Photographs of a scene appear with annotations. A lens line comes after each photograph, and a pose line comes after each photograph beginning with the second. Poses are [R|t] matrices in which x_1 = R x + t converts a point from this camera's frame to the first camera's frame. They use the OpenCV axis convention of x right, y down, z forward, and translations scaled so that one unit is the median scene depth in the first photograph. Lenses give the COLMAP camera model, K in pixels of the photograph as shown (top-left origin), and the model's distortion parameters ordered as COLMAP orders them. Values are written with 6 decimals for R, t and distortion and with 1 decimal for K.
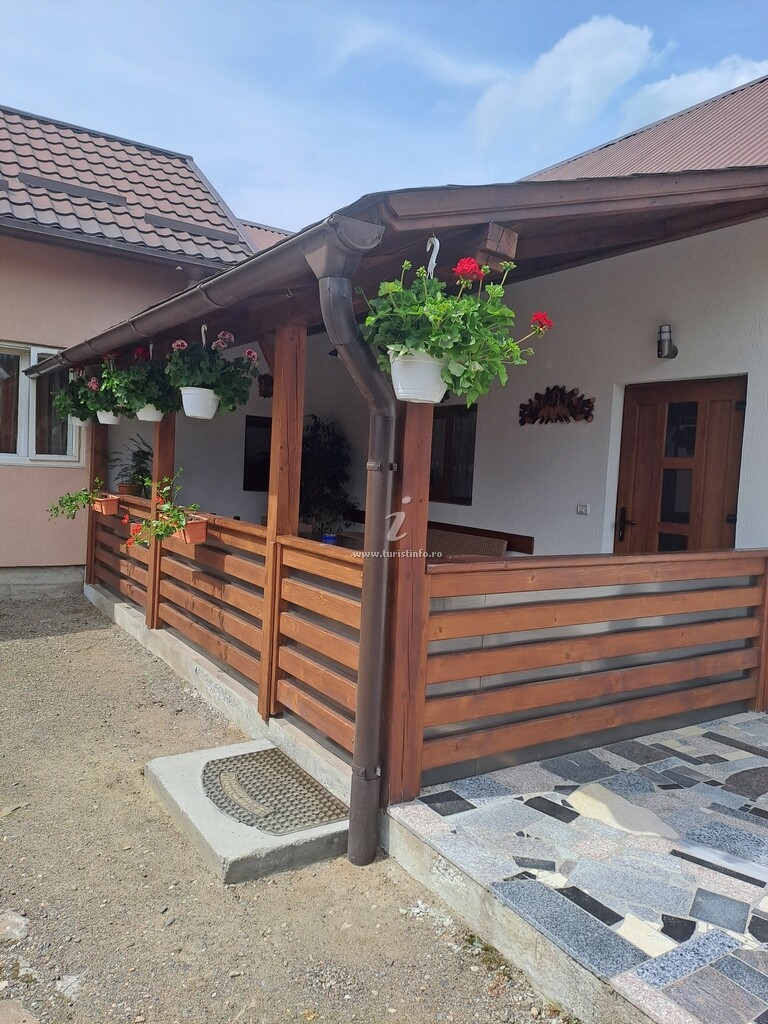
lens RADIAL K [[729.7, 0, 384.0], [0, 729.7, 512.0], [0, 0, 1]] dist [0.052959, -0.005456]
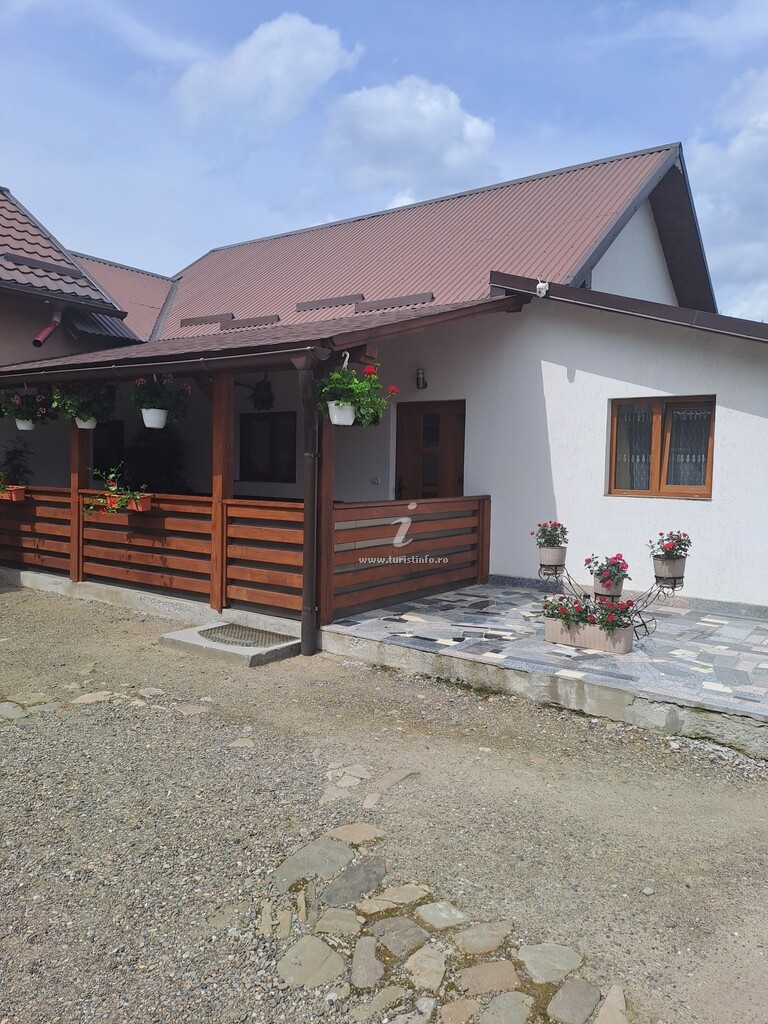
lens RADIAL K [[729.7, 0, 384.0], [0, 729.7, 512.0], [0, 0, 1]] dist [0.052959, -0.005456]
pose [[0.932915, -0.054653, 0.355925, -0.399544], [0.049979, 0.998501, 0.022322, 0.042764], [-0.356611, -0.003036, 0.934248, -0.694136]]
